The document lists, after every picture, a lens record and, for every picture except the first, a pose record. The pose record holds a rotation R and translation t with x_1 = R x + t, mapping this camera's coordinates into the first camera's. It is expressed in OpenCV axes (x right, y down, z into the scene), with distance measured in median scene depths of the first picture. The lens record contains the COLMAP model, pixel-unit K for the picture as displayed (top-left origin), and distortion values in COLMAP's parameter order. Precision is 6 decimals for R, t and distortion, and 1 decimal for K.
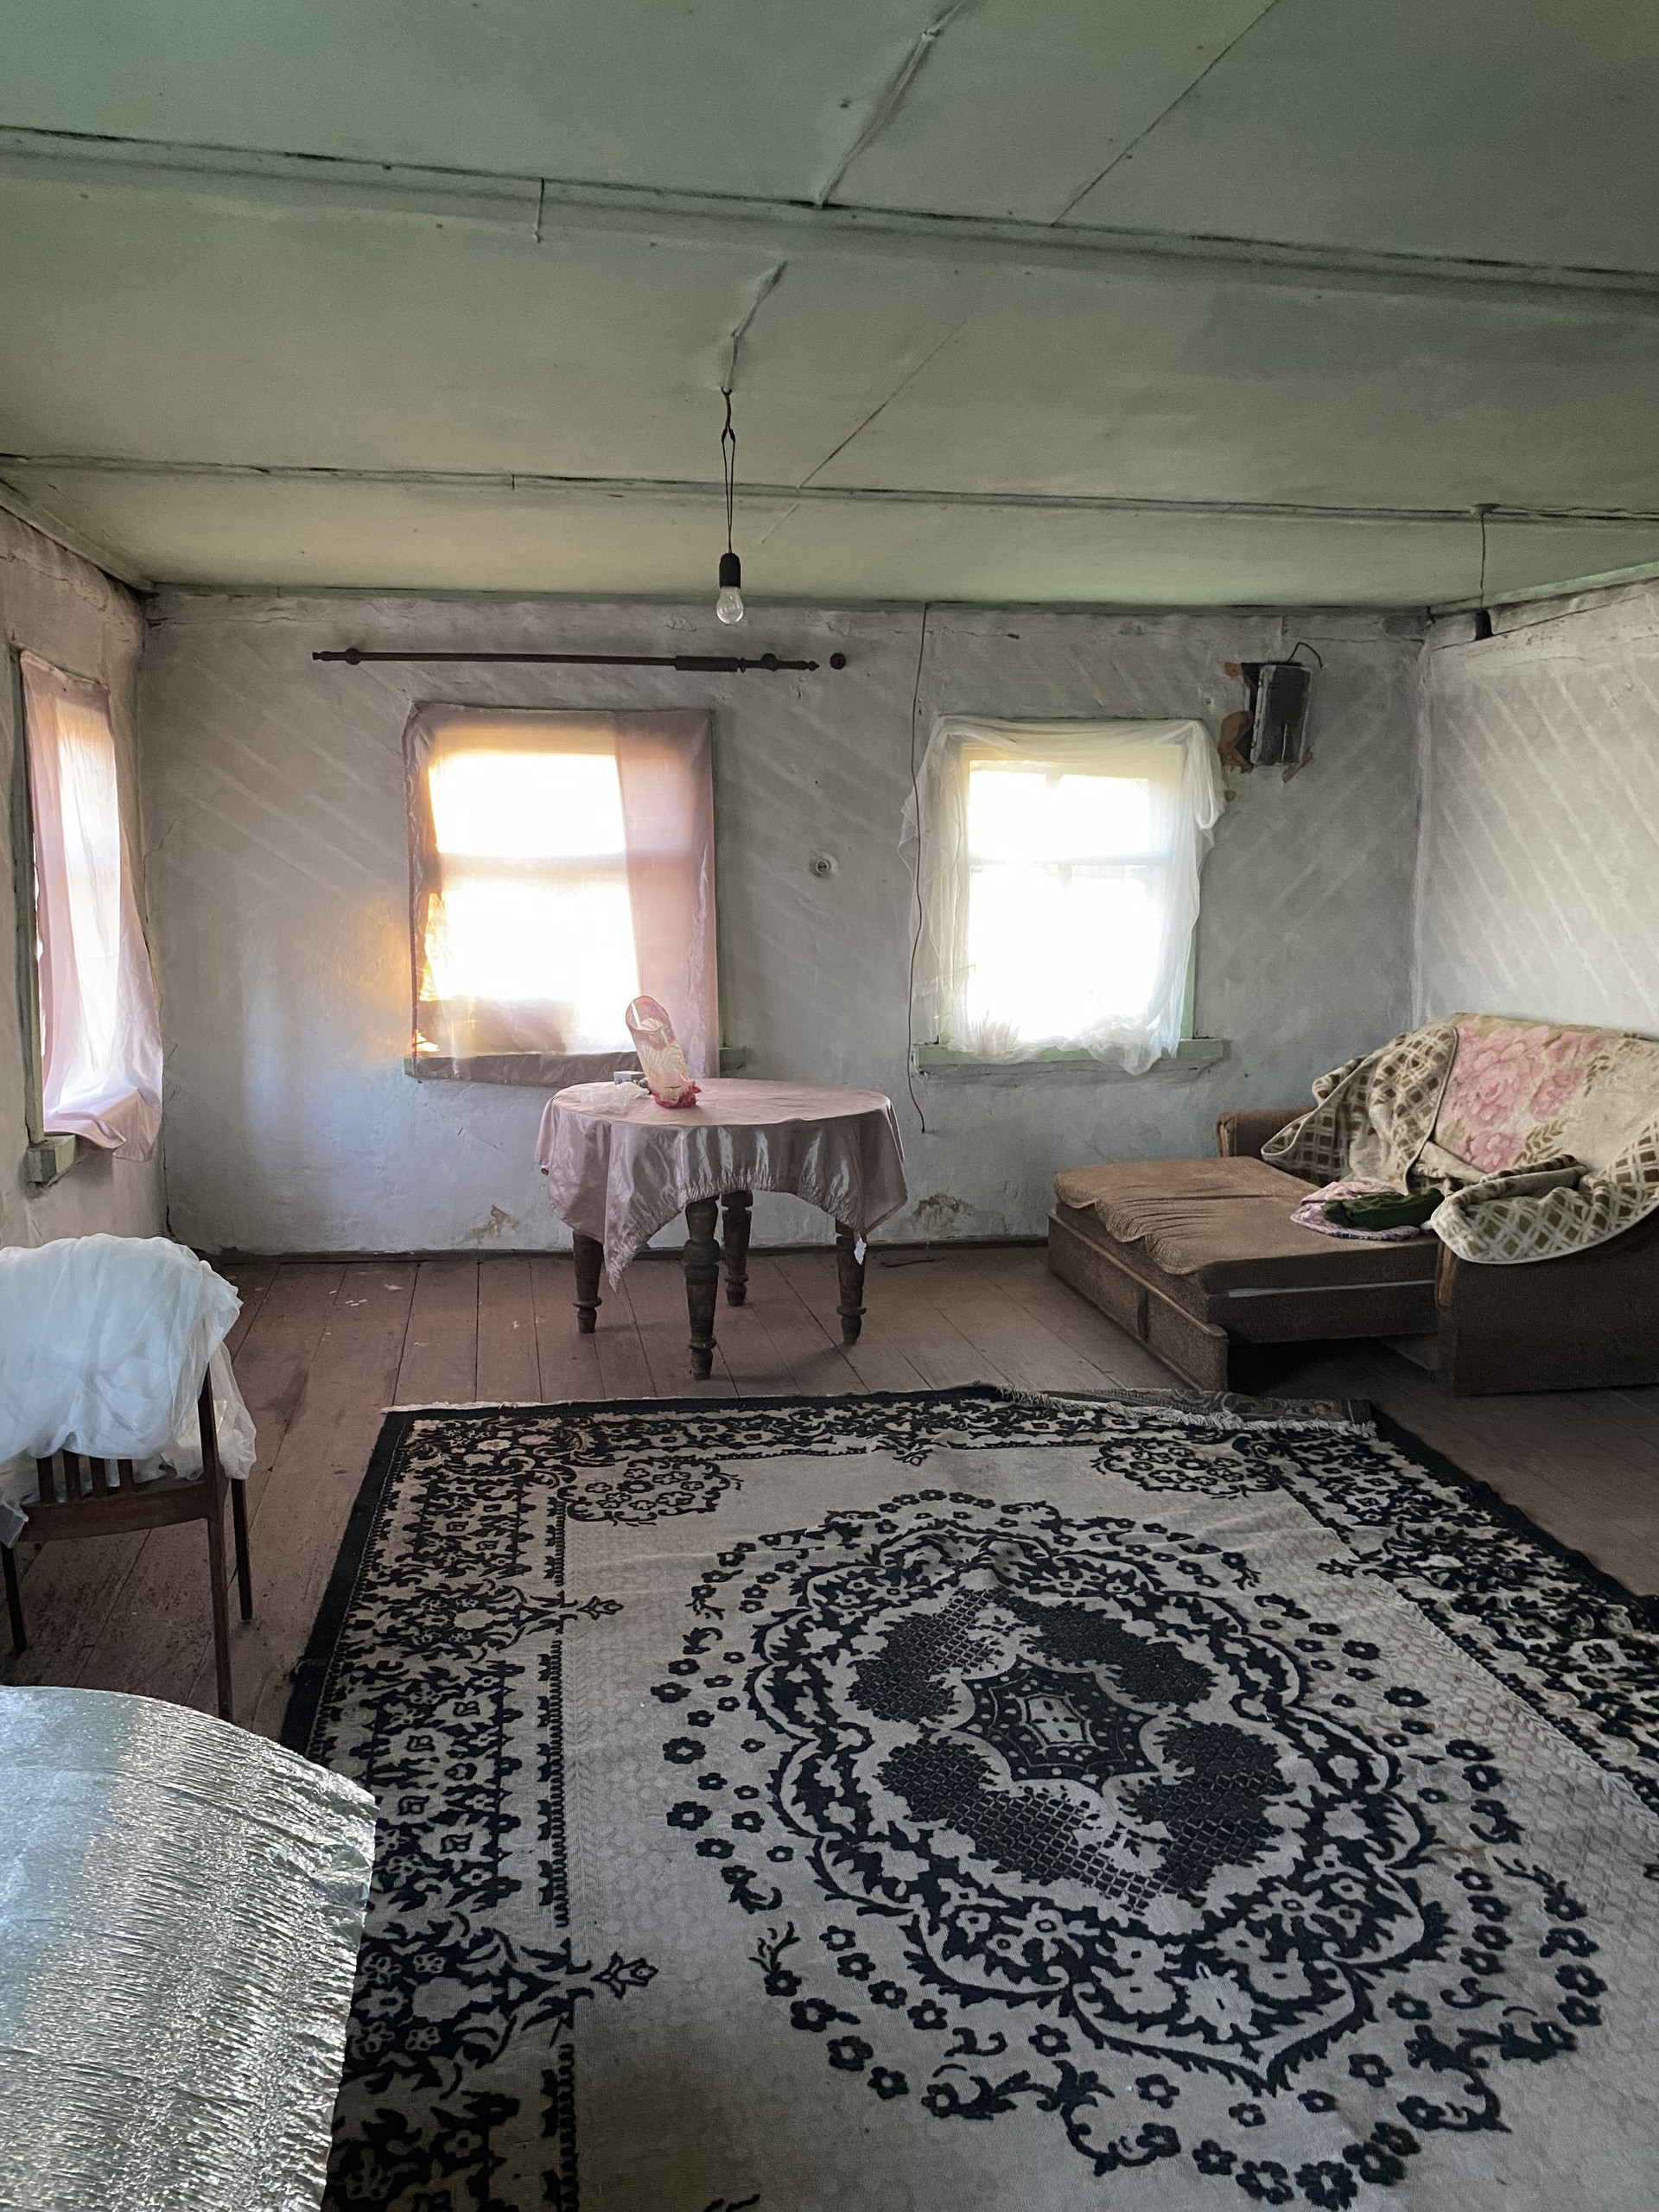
lens RADIAL K [[1875.4, 0, 829.5], [0, 1875.4, 1106.0], [0, 0, 1]] dist [-0.000984, -0.245008]
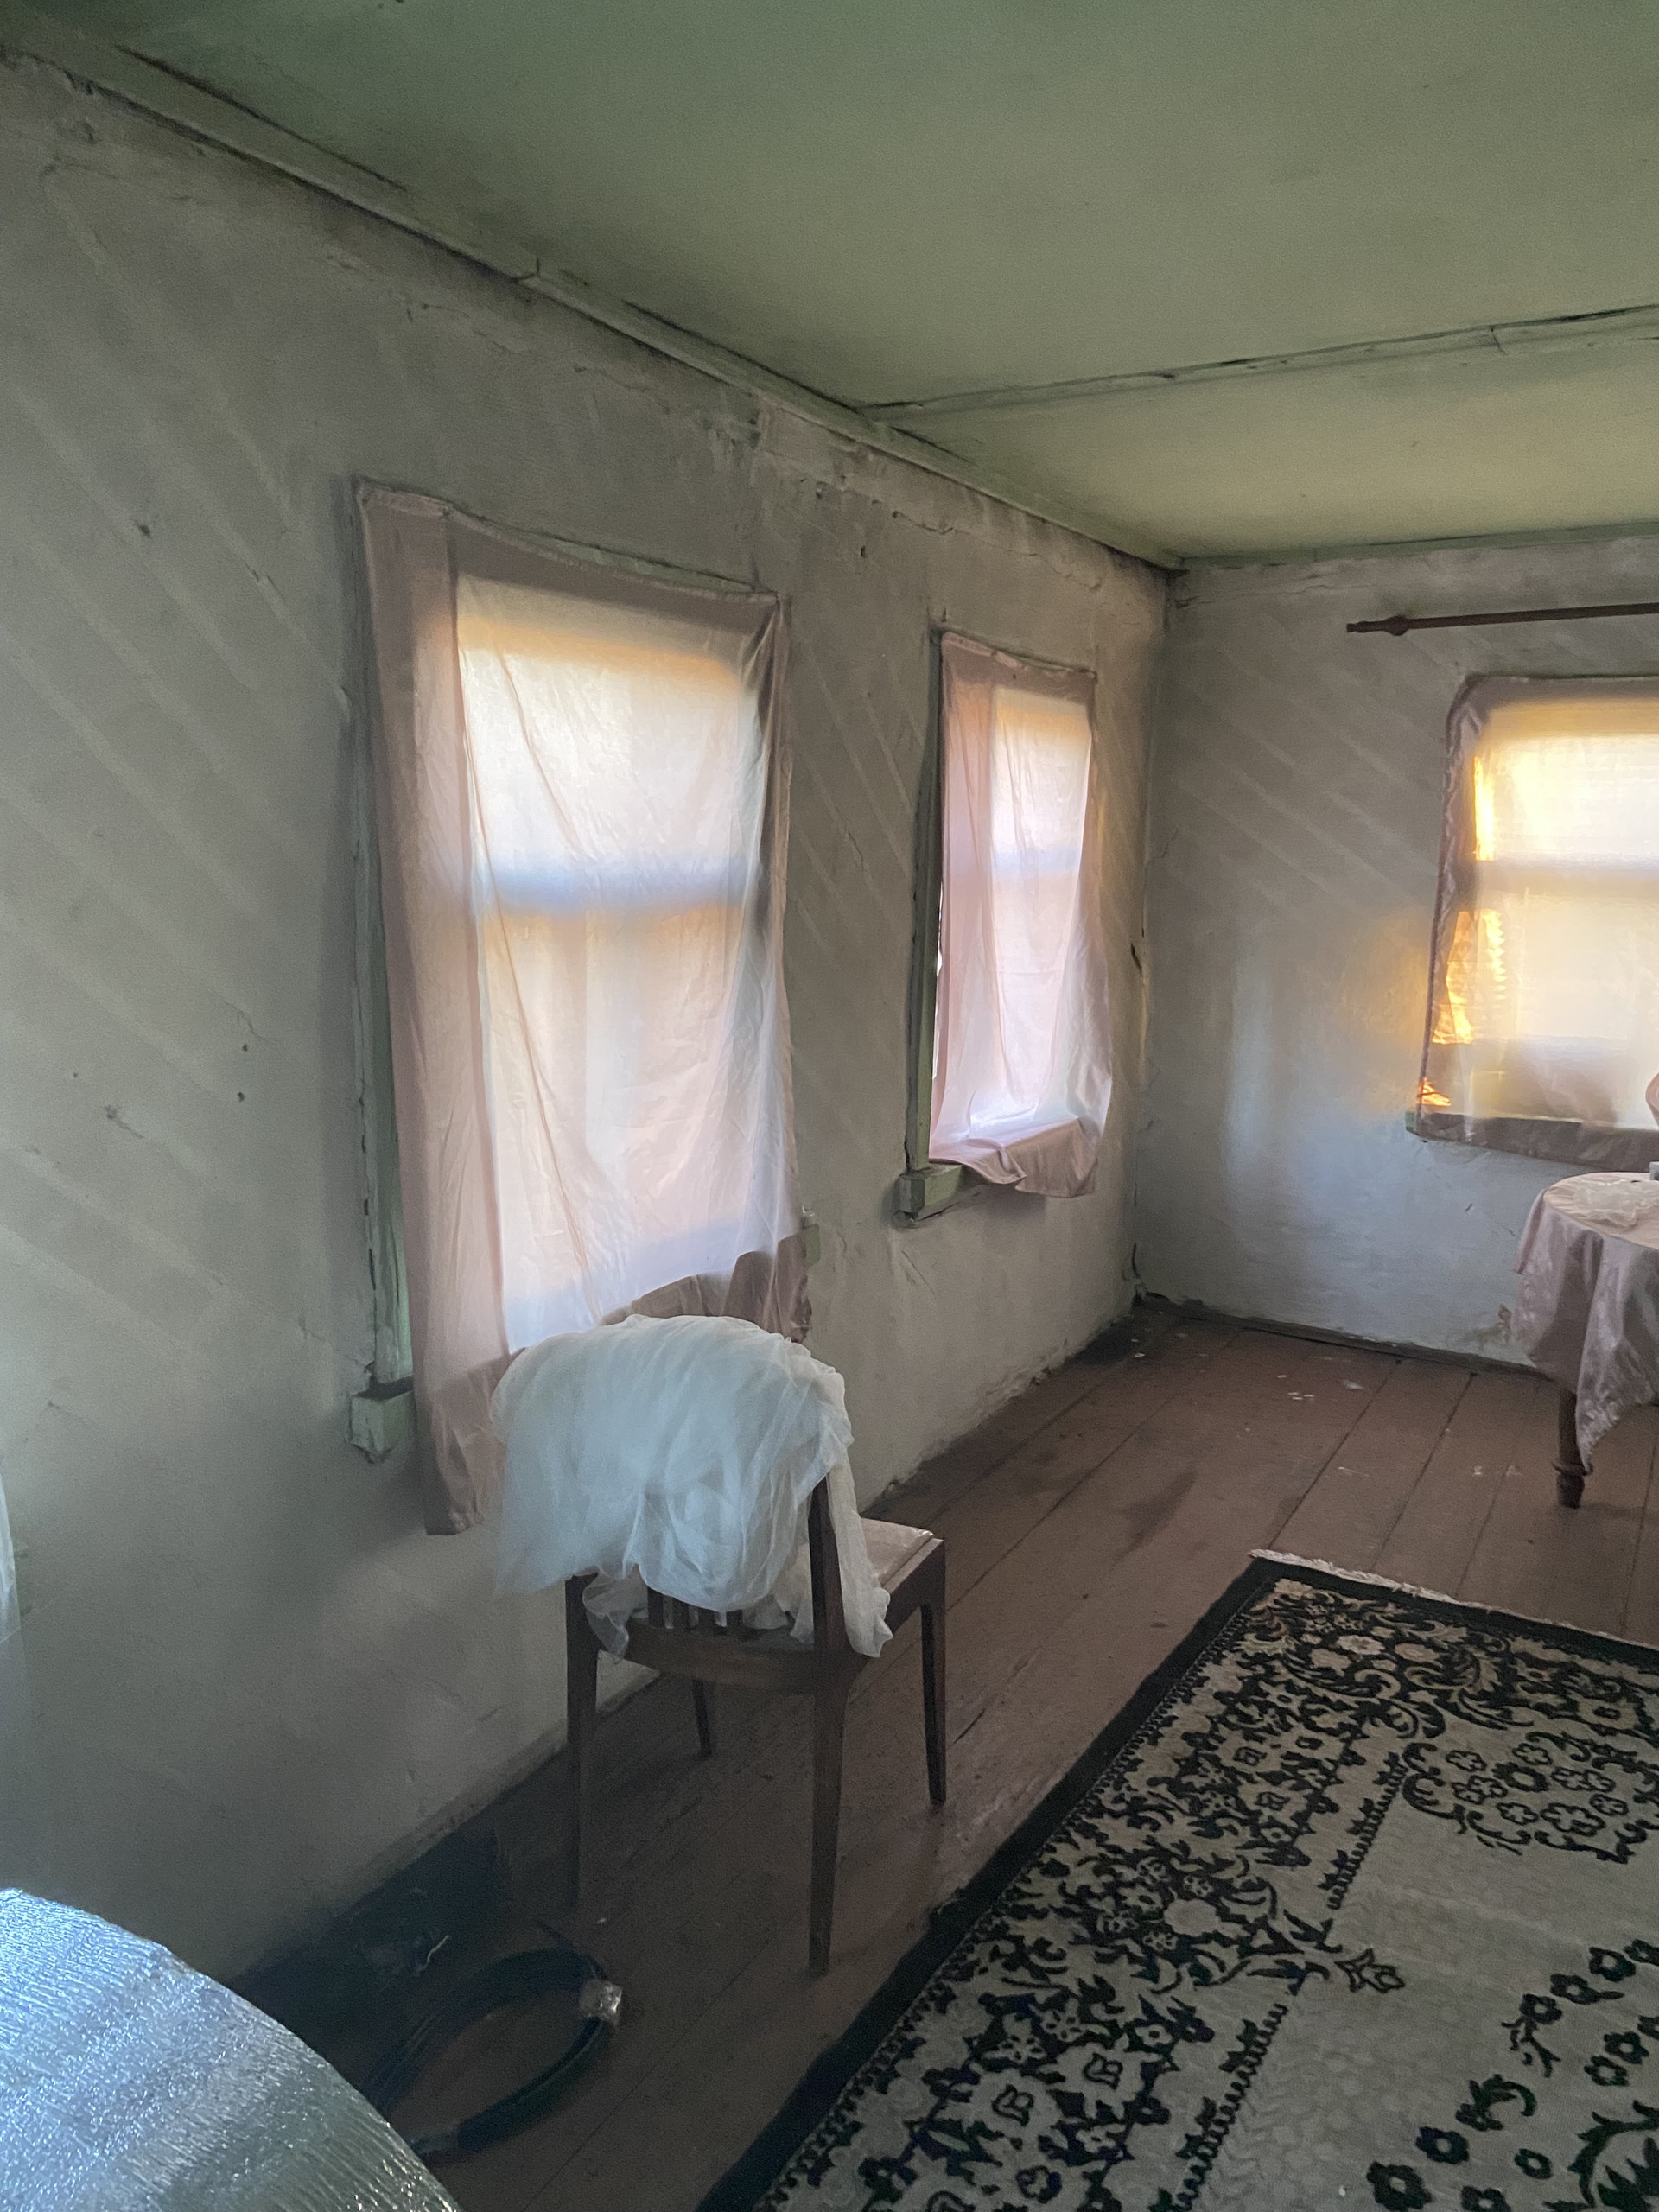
lens RADIAL K [[1715.0, 0, 825.7], [0, 1715.0, 1082.0], [0, 0, 1]] dist [0.016847, -0.016333]
pose [[0.754529, 0.091147, -0.649907, 0.088792], [-0.095621, 0.995009, 0.028532, -0.044285], [0.649264, 0.040617, 0.759478, 0.325873]]
